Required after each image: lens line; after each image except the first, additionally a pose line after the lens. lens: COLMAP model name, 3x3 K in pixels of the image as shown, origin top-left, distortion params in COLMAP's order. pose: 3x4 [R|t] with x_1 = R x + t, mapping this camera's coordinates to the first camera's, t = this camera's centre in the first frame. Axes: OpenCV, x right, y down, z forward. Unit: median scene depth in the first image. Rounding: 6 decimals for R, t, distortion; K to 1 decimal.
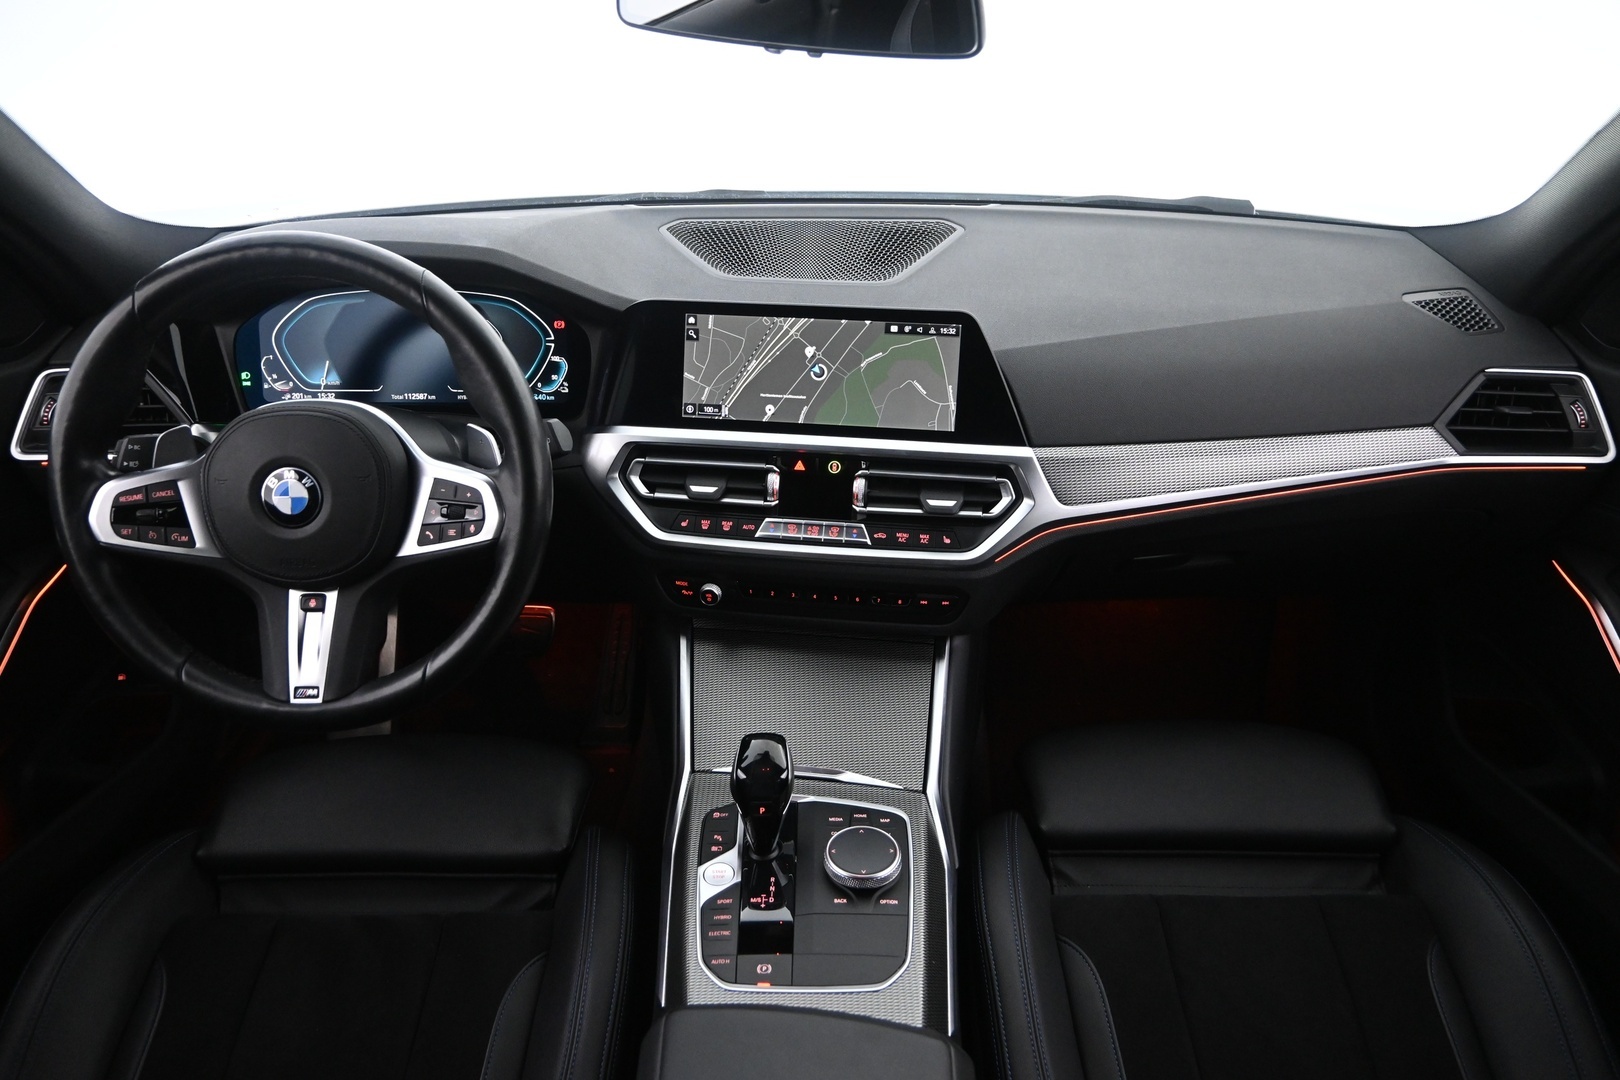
lens RADIAL K [[1108.8, 0, 810.0], [0, 1108.8, 540.0], [0, 0, 1]] dist [-0.001469, -0.000873]
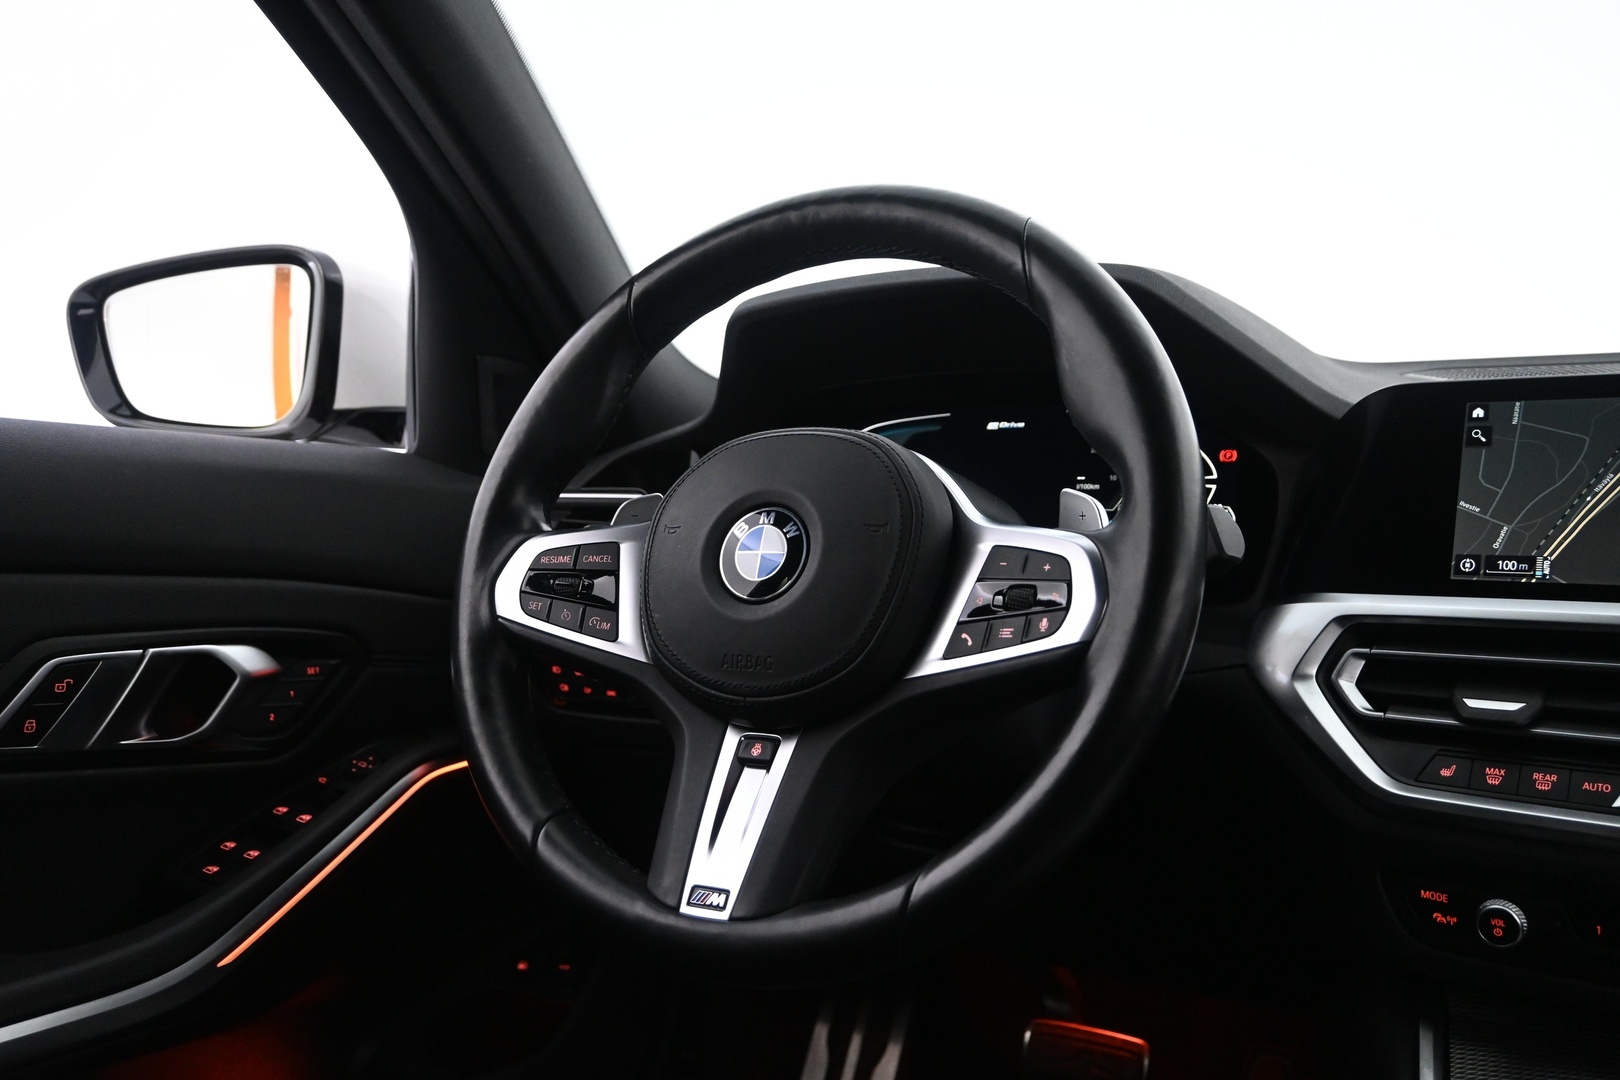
lens RADIAL K [[1323.6, 0, 810.0], [0, 1323.6, 540.0], [0, 0, 1]] dist [-0.008957, -0.003419]
pose [[0.878877, 0.018209, -0.476700, -0.099019], [-0.216218, 0.905943, -0.364029, 0.202051], [0.425235, 0.423008, 0.800150, 0.415990]]
